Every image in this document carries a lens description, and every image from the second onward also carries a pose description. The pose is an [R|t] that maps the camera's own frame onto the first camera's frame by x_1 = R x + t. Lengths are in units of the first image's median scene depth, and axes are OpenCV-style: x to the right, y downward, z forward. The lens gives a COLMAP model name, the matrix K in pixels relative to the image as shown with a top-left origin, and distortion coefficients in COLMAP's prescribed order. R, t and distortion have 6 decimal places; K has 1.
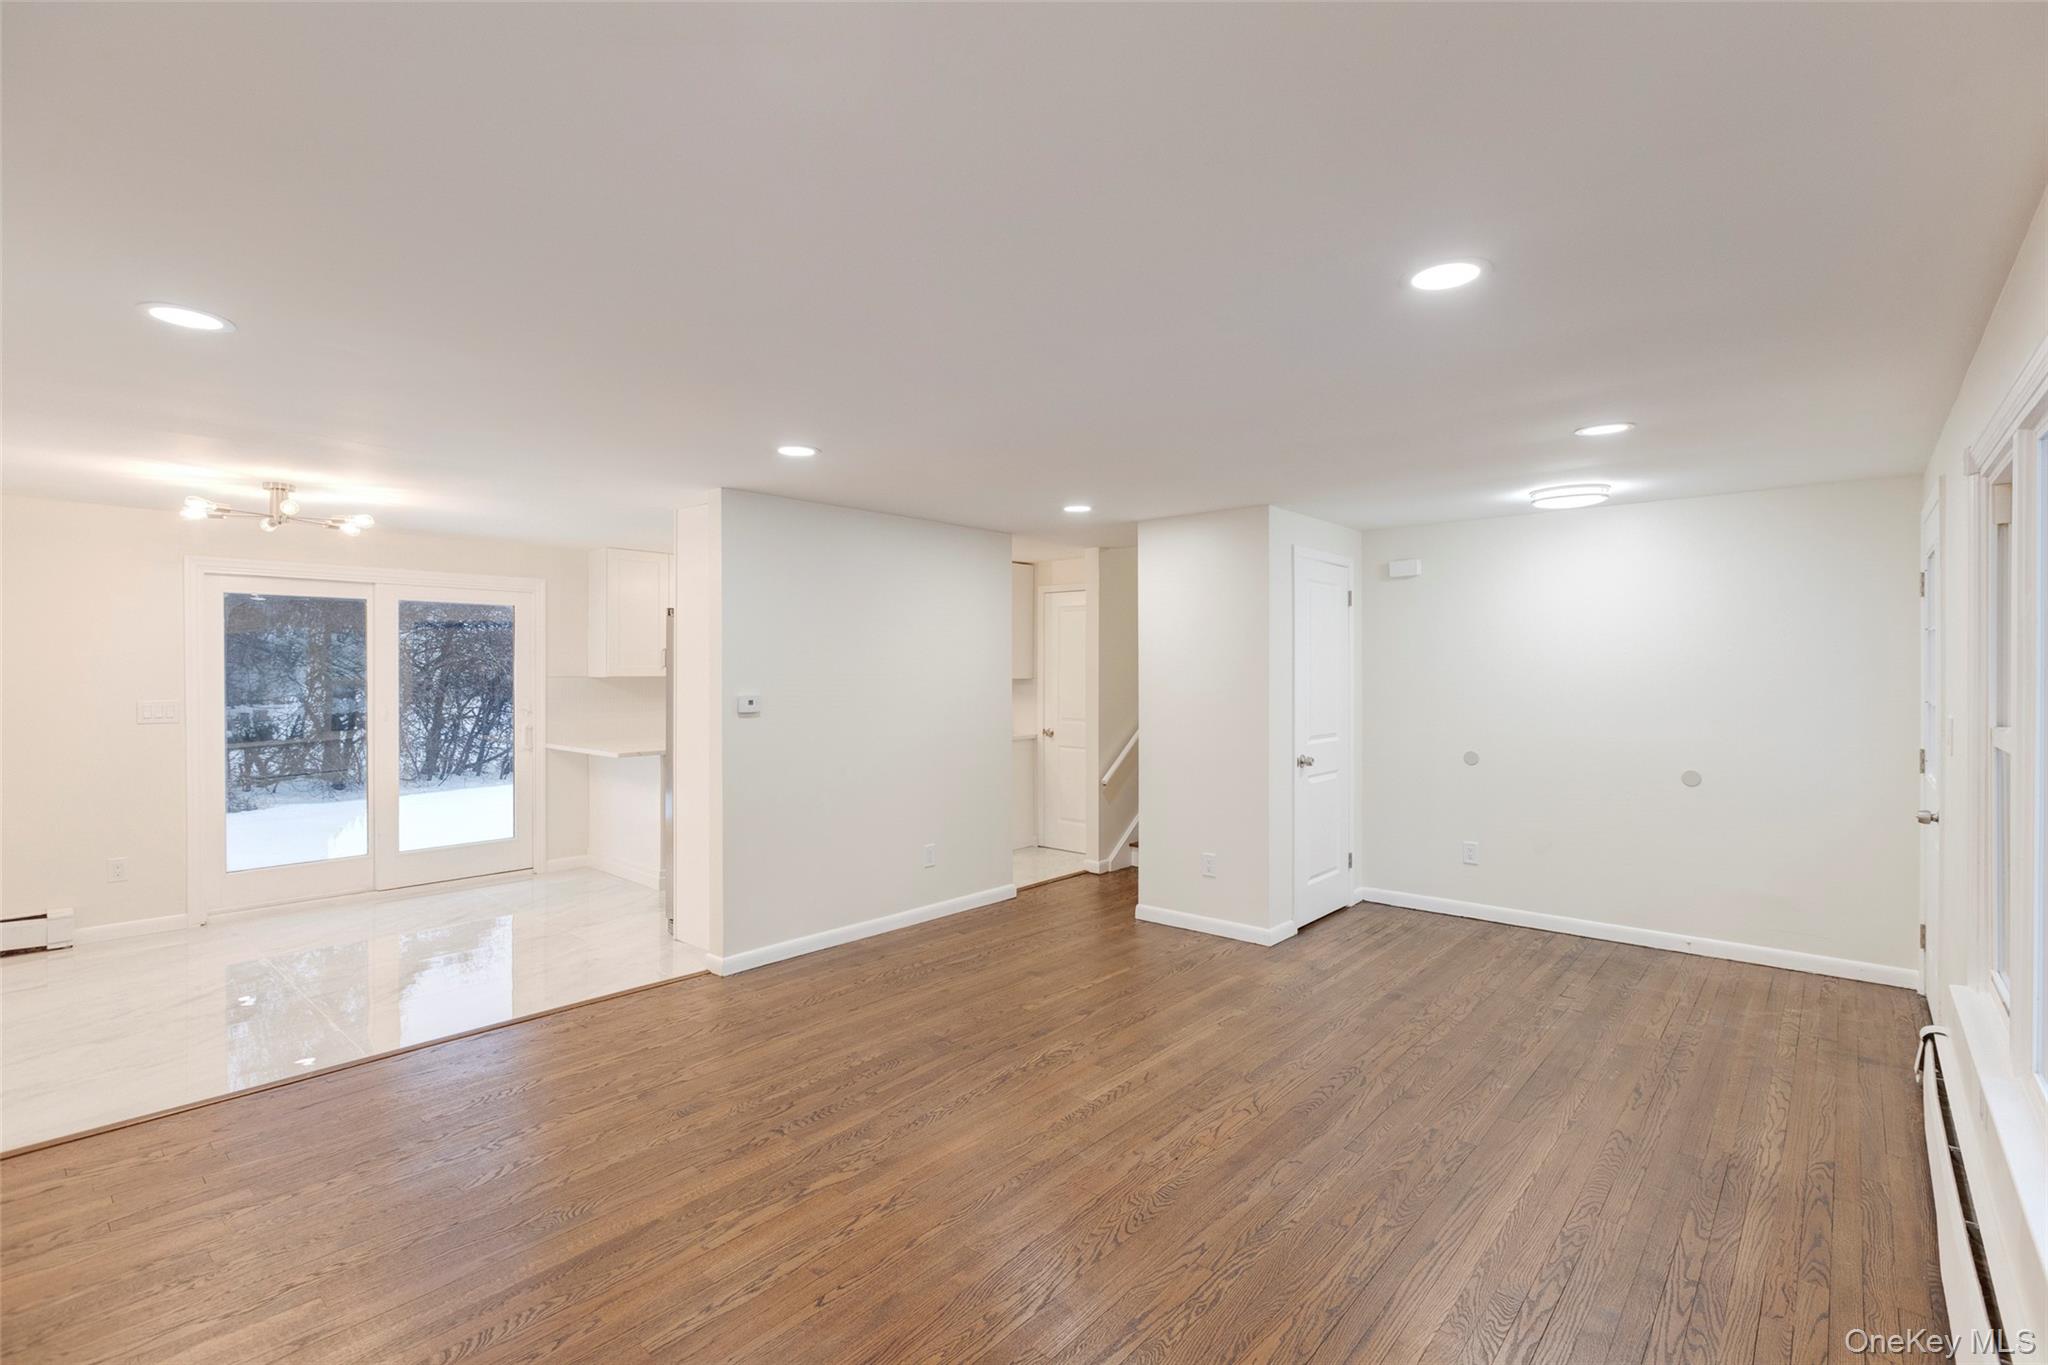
lens RADIAL K [[954.3, 0, 1022.3], [0, 954.3, 675.0], [0, 0, 1]] dist [0.003890, 0.000017]
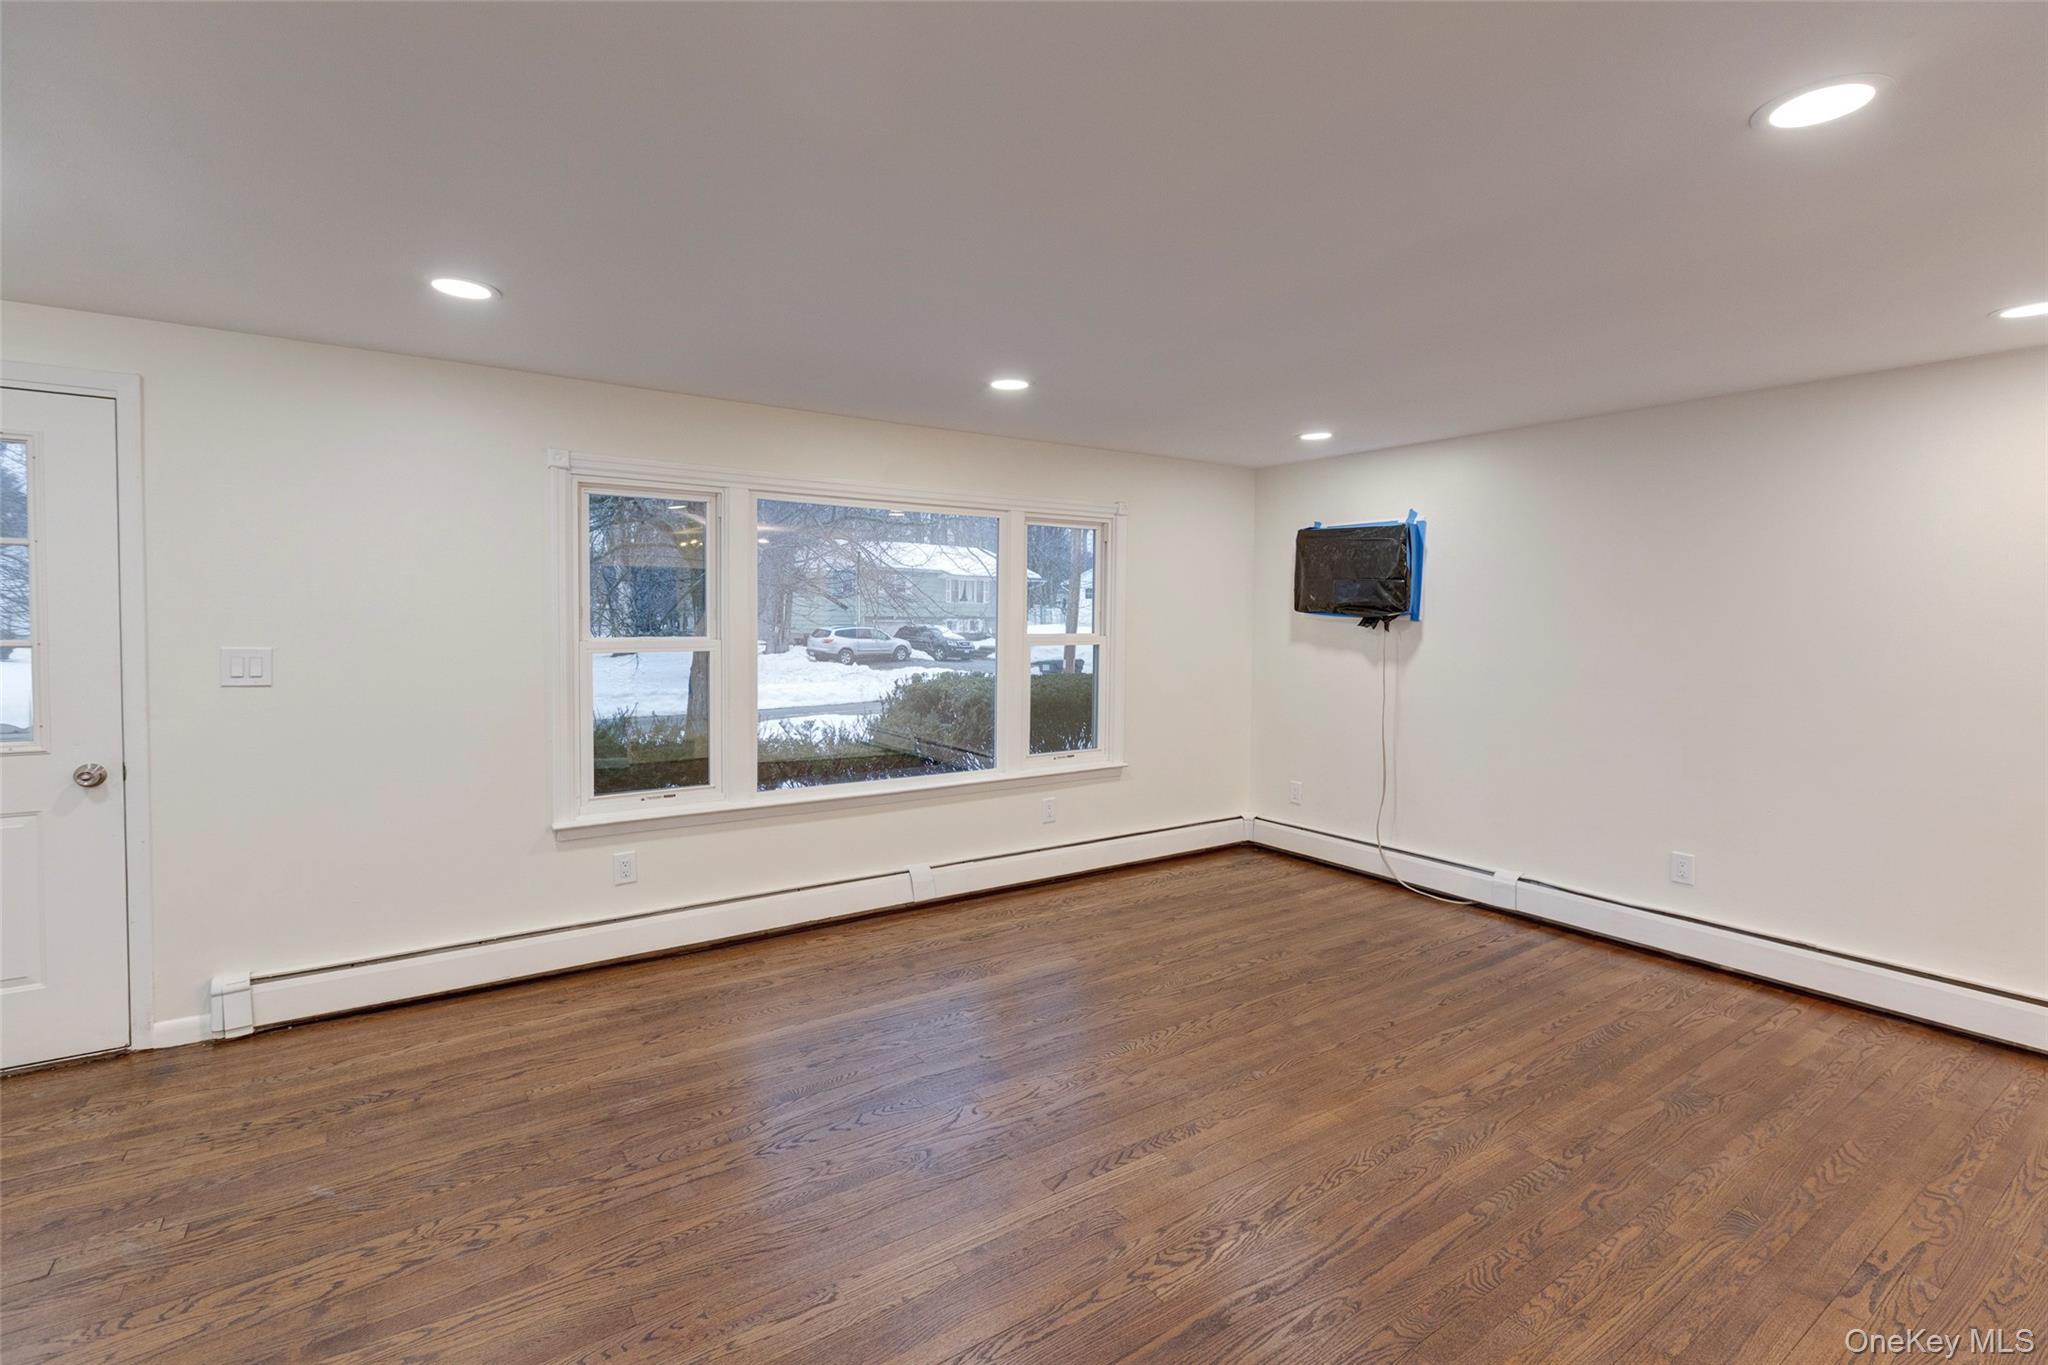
lens RADIAL K [[954.3, 0, 1022.9], [0, 954.3, 673.5], [0, 0, 1]] dist [0.003890, 0.000017]
pose [[-0.970668, -0.023158, 0.239304, 0.001084], [-0.007380, 0.997751, 0.066617, 0.014355], [-0.240309, 0.062897, -0.968657, 1.752731]]
